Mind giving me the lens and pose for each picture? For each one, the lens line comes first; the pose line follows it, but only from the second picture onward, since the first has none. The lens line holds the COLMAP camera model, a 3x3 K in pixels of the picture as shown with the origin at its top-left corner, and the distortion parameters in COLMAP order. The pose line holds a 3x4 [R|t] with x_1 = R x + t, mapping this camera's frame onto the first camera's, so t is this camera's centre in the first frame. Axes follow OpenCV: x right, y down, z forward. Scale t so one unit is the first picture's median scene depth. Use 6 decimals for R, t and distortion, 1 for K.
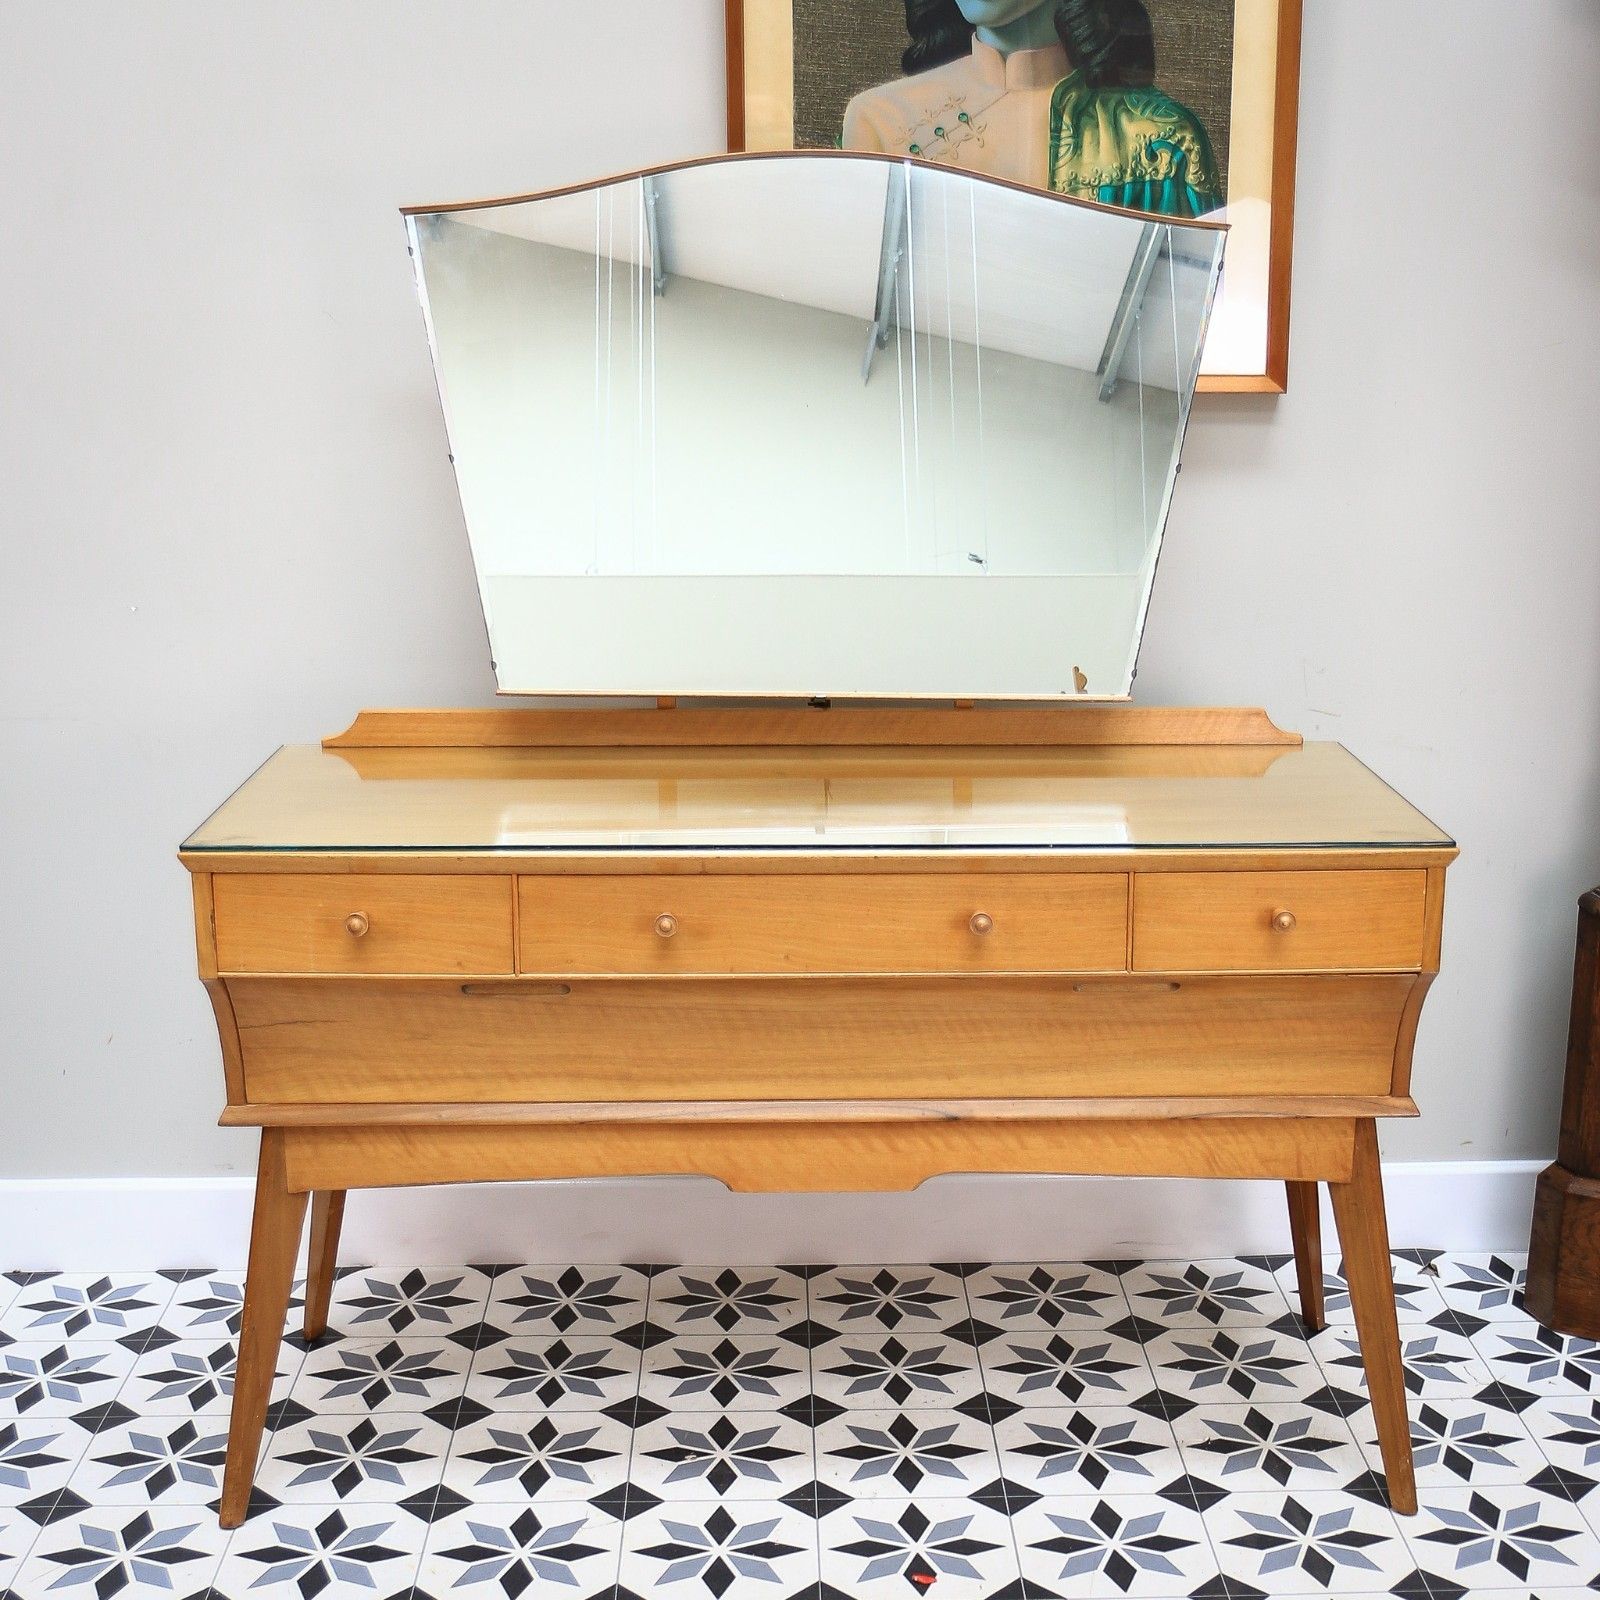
lens RADIAL K [[2479.9, 0, 844.5], [0, 2479.9, 890.8], [0, 0, 1]] dist [-0.051031, 0.050679]
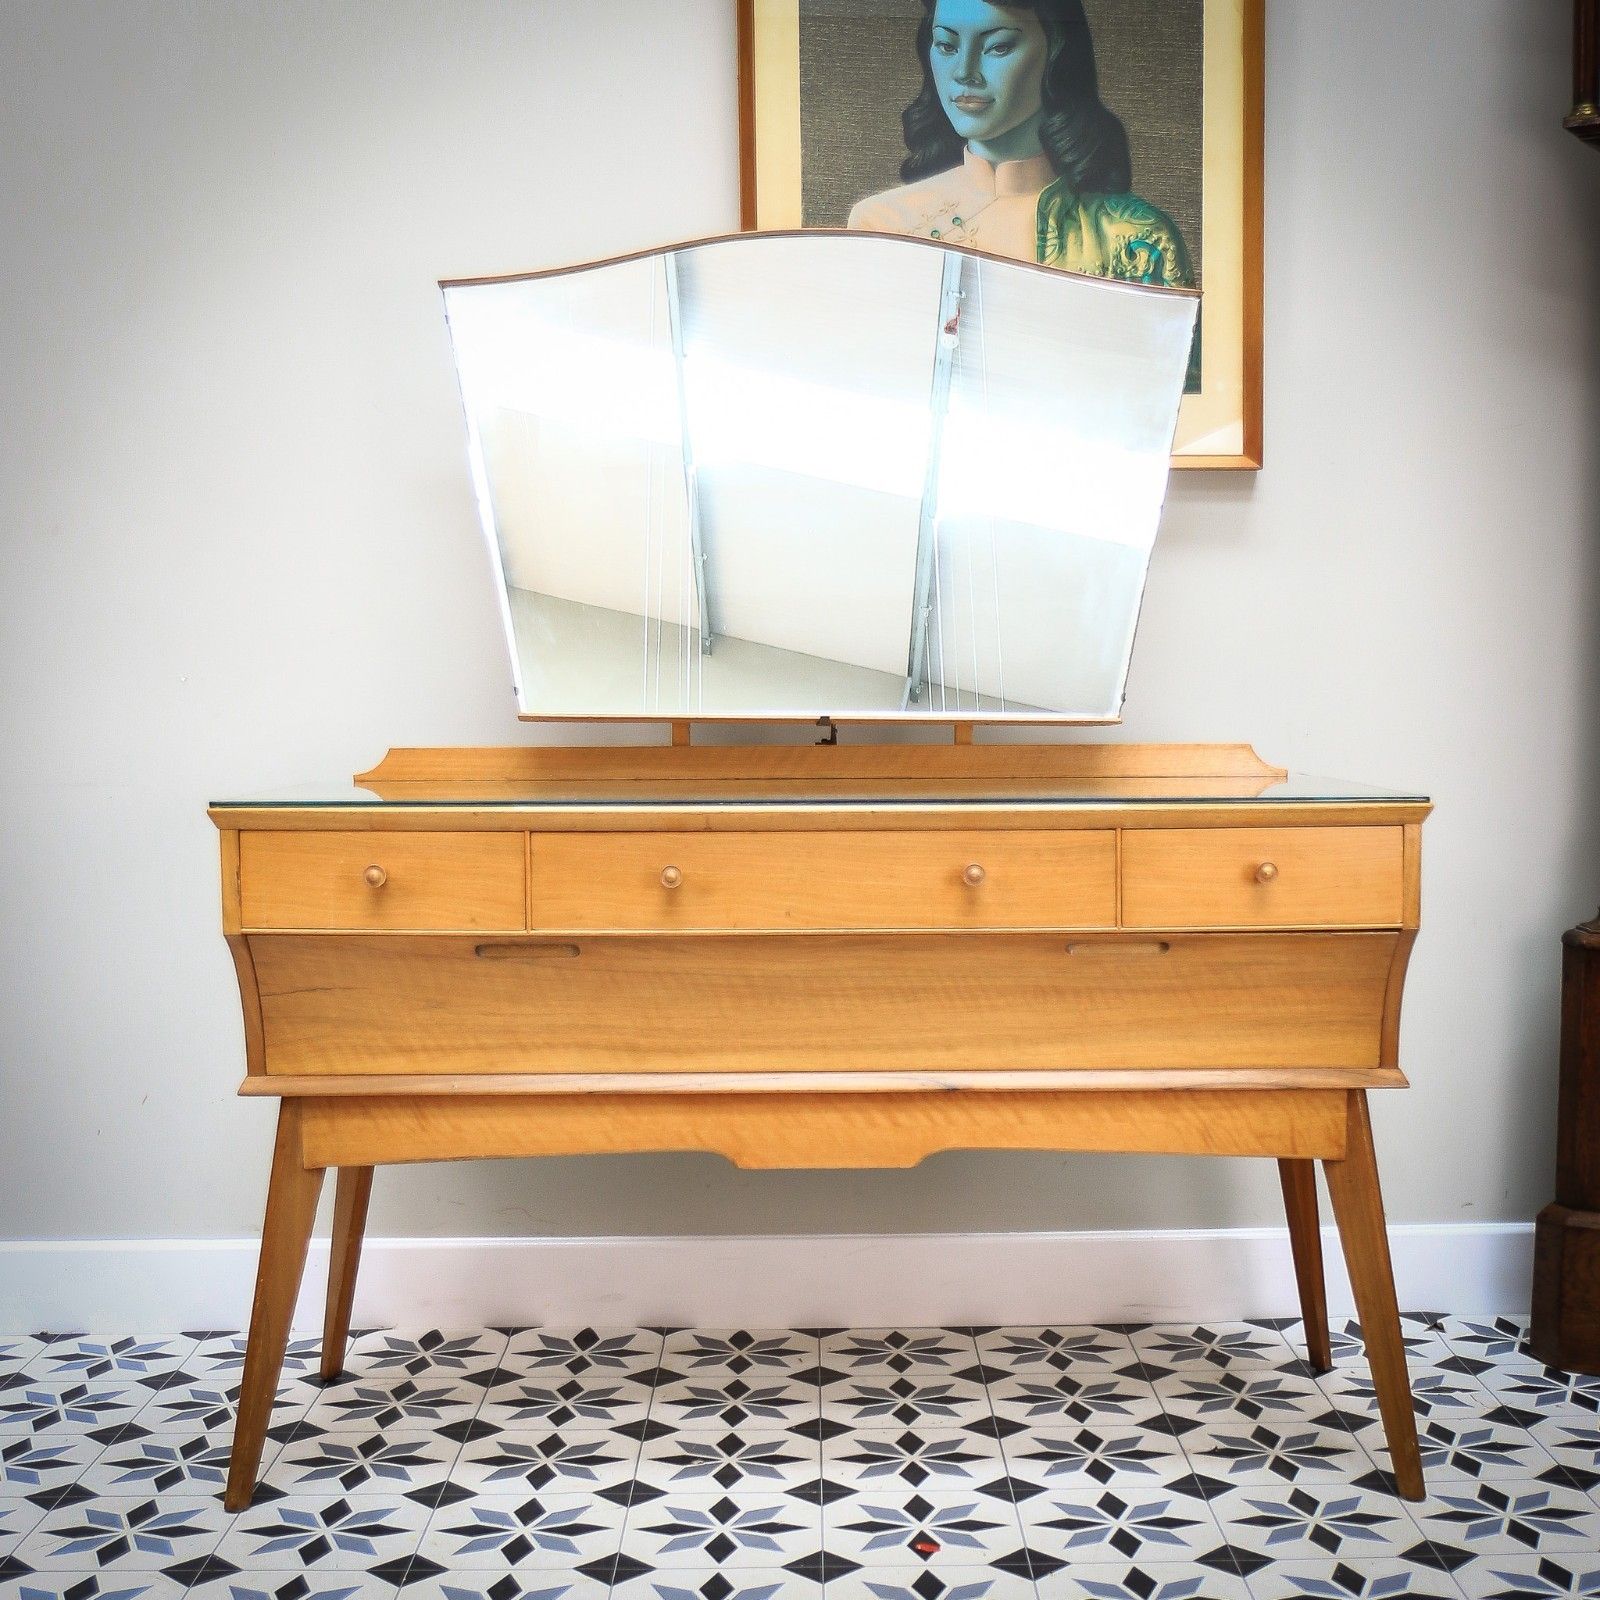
lens RADIAL K [[2373.7, 0, 846.9], [0, 2373.7, 893.8], [0, 0, 1]] dist [-0.048415, 0.048320]
pose [[0.999835, -0.006158, -0.017079, 0.016398], [0.003259, 0.986319, -0.164814, 0.162458], [0.017860, 0.164731, 0.986177, 0.017093]]
